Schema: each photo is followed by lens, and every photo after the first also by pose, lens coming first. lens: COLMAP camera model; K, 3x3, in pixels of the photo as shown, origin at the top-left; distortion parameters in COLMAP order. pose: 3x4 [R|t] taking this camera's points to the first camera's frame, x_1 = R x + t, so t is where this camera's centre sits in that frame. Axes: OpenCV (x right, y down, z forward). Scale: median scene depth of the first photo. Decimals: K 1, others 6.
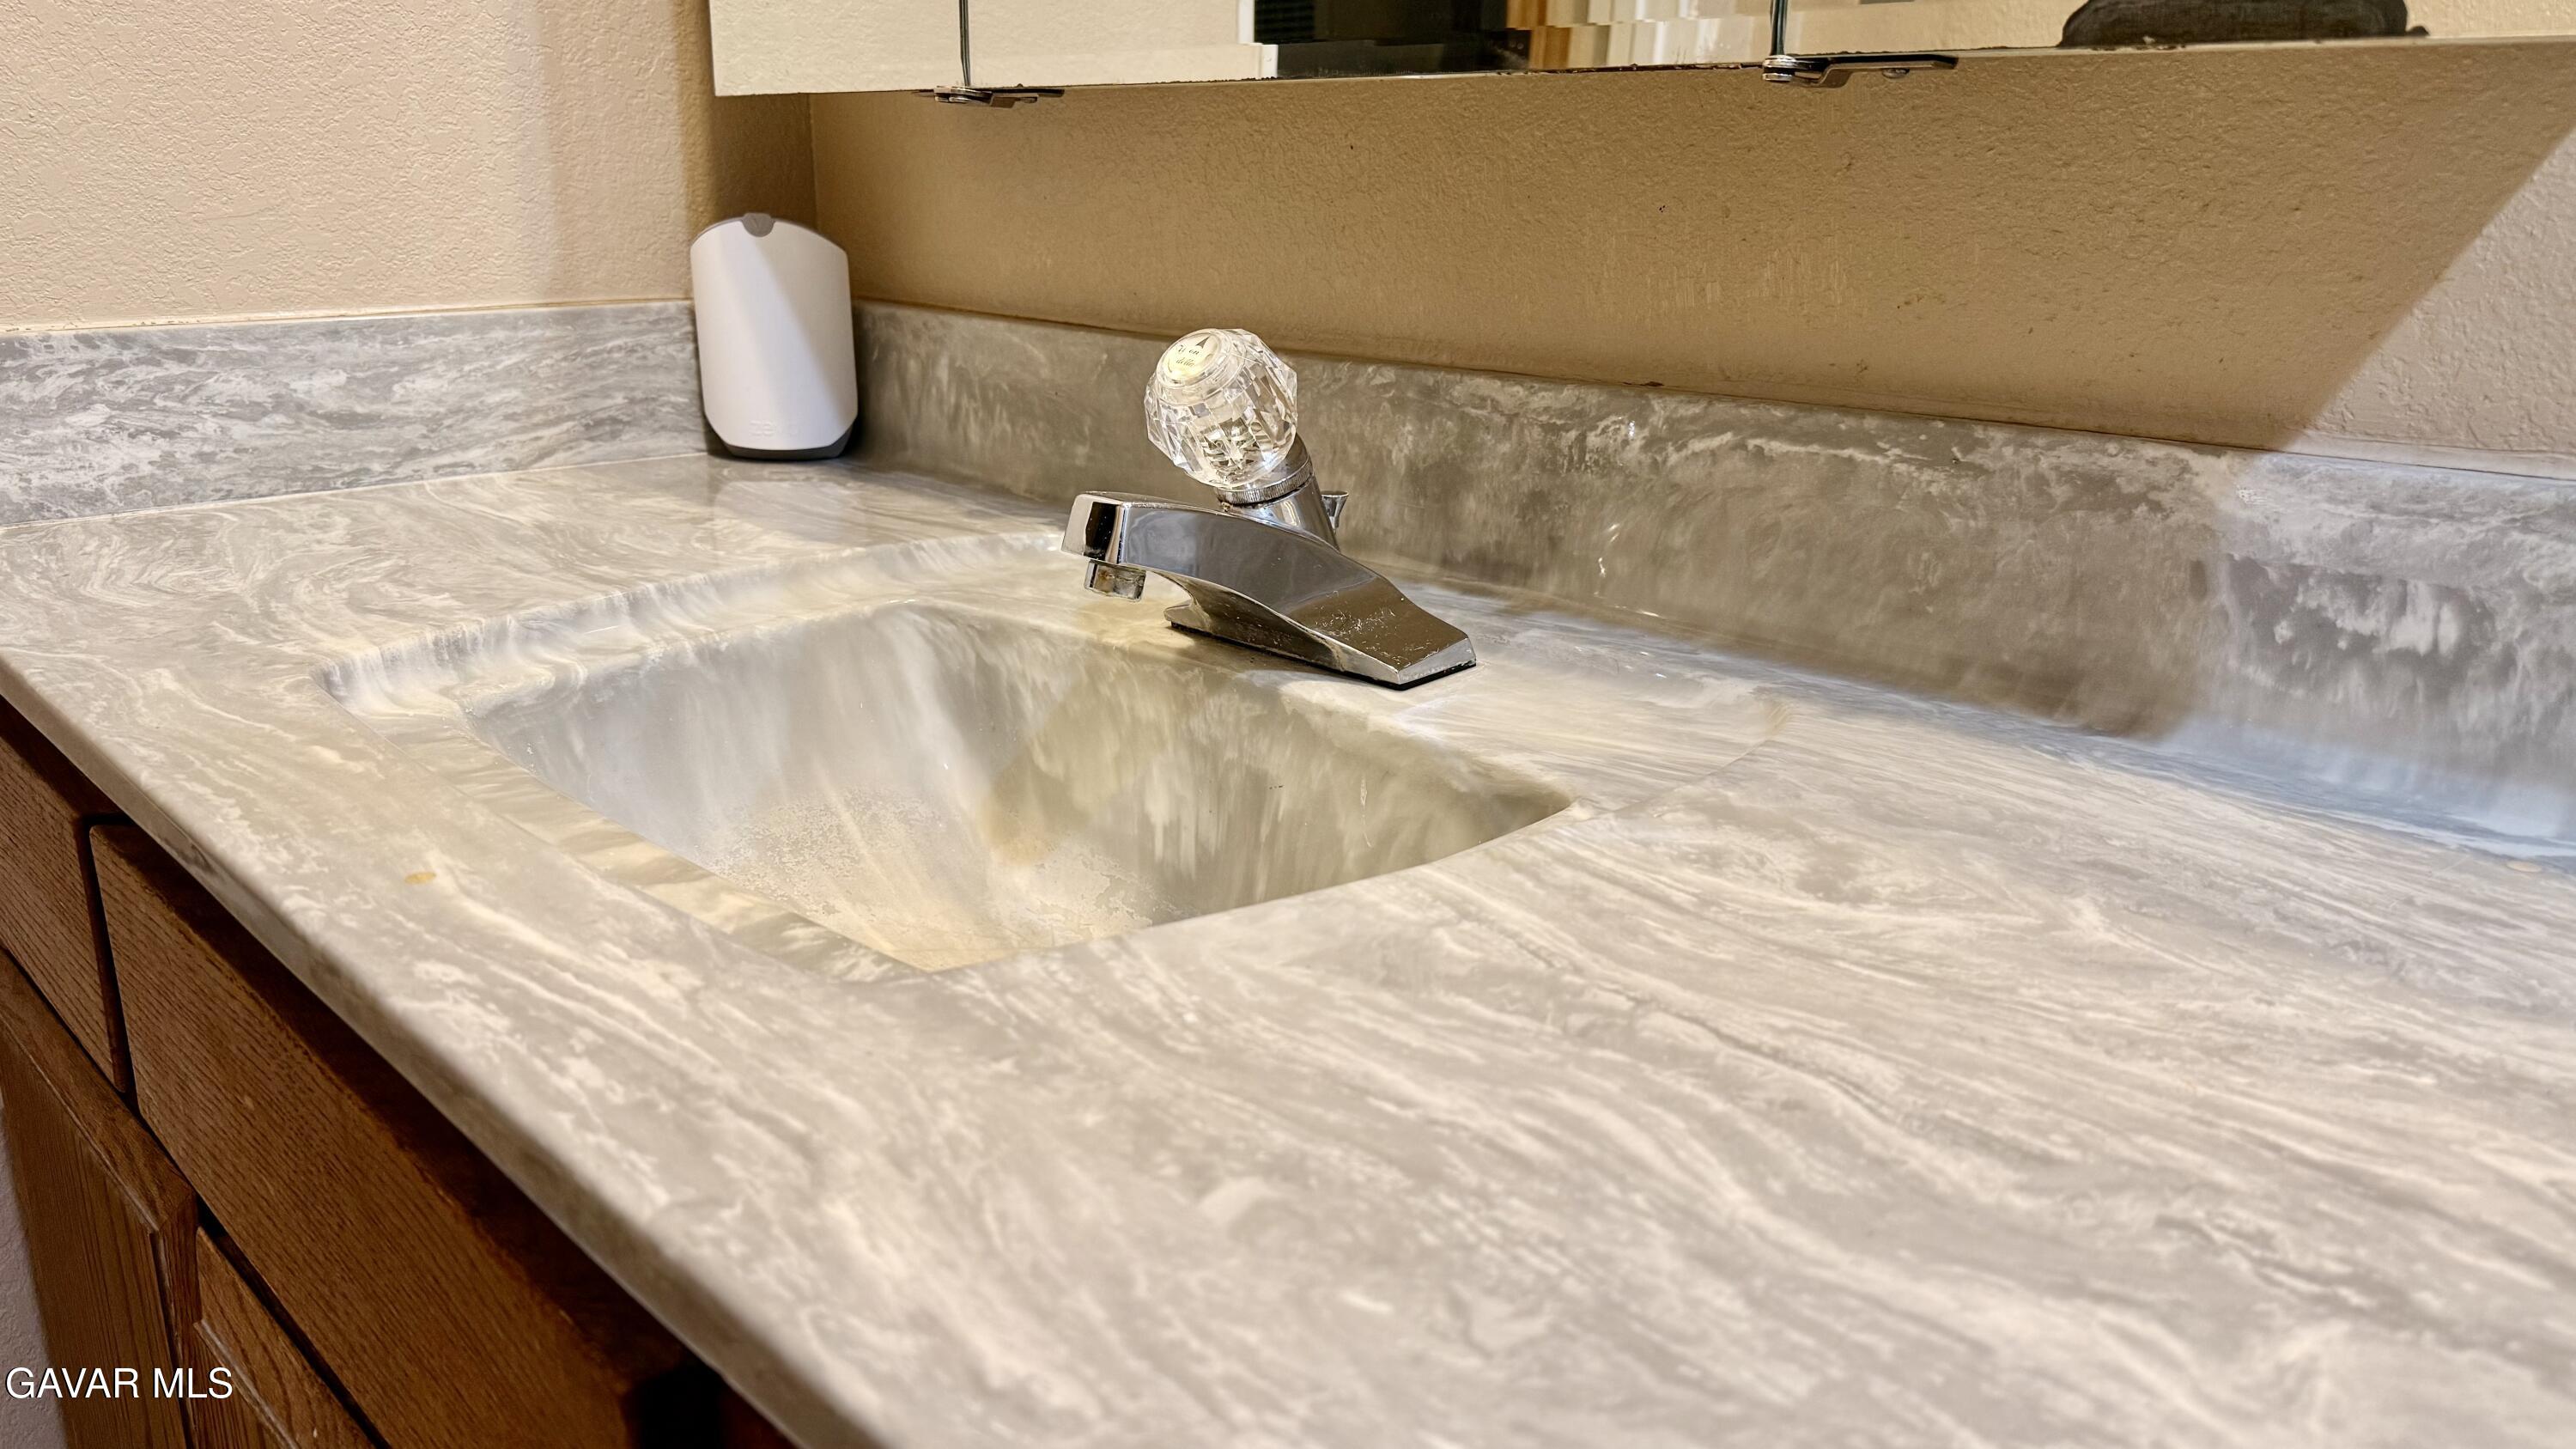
lens RADIAL K [[1825.4, 0, 1288.0], [0, 1825.4, 724.5], [0, 0, 1]] dist [0.104330, -0.172501]
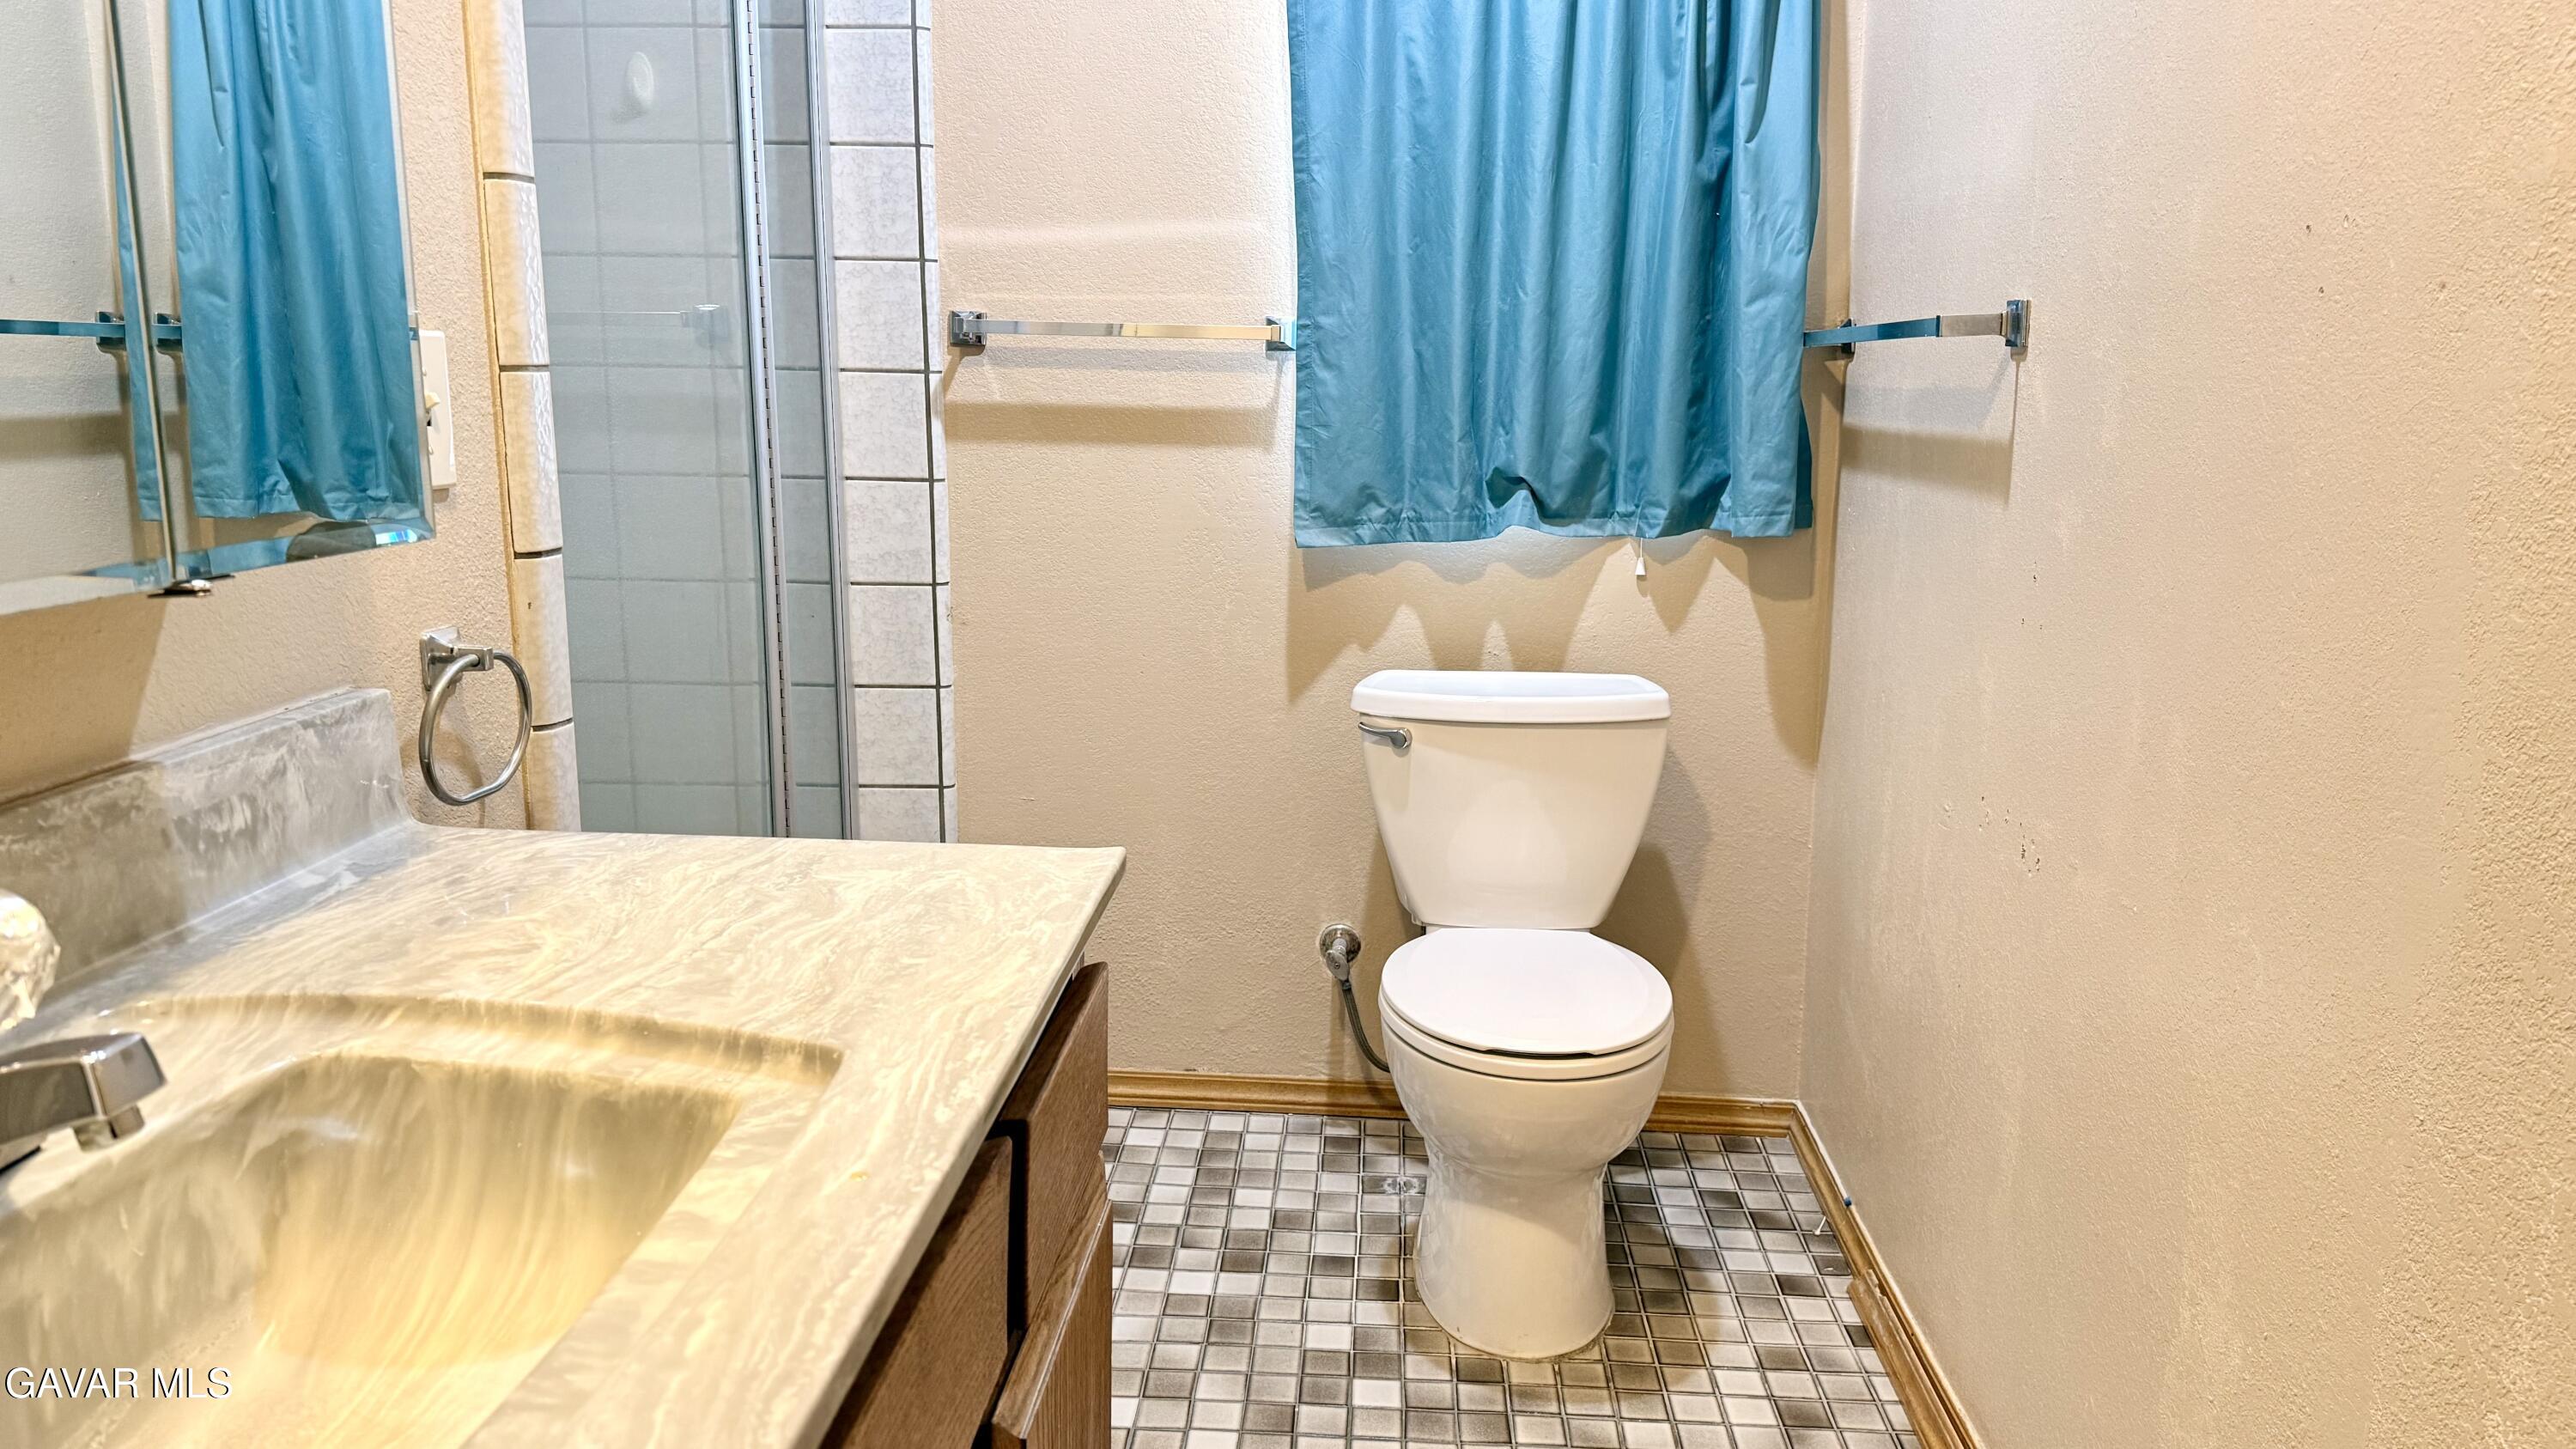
lens RADIAL K [[1825.4, 0, 1288.0], [0, 1825.4, 724.5], [0, 0, 1]] dist [0.104330, -0.172501]
pose [[-0.677884, -0.162603, 0.716961, -1.846950], [0.188331, 0.904281, 0.383153, -0.821836], [-0.710636, 0.394760, -0.582375, 1.573279]]
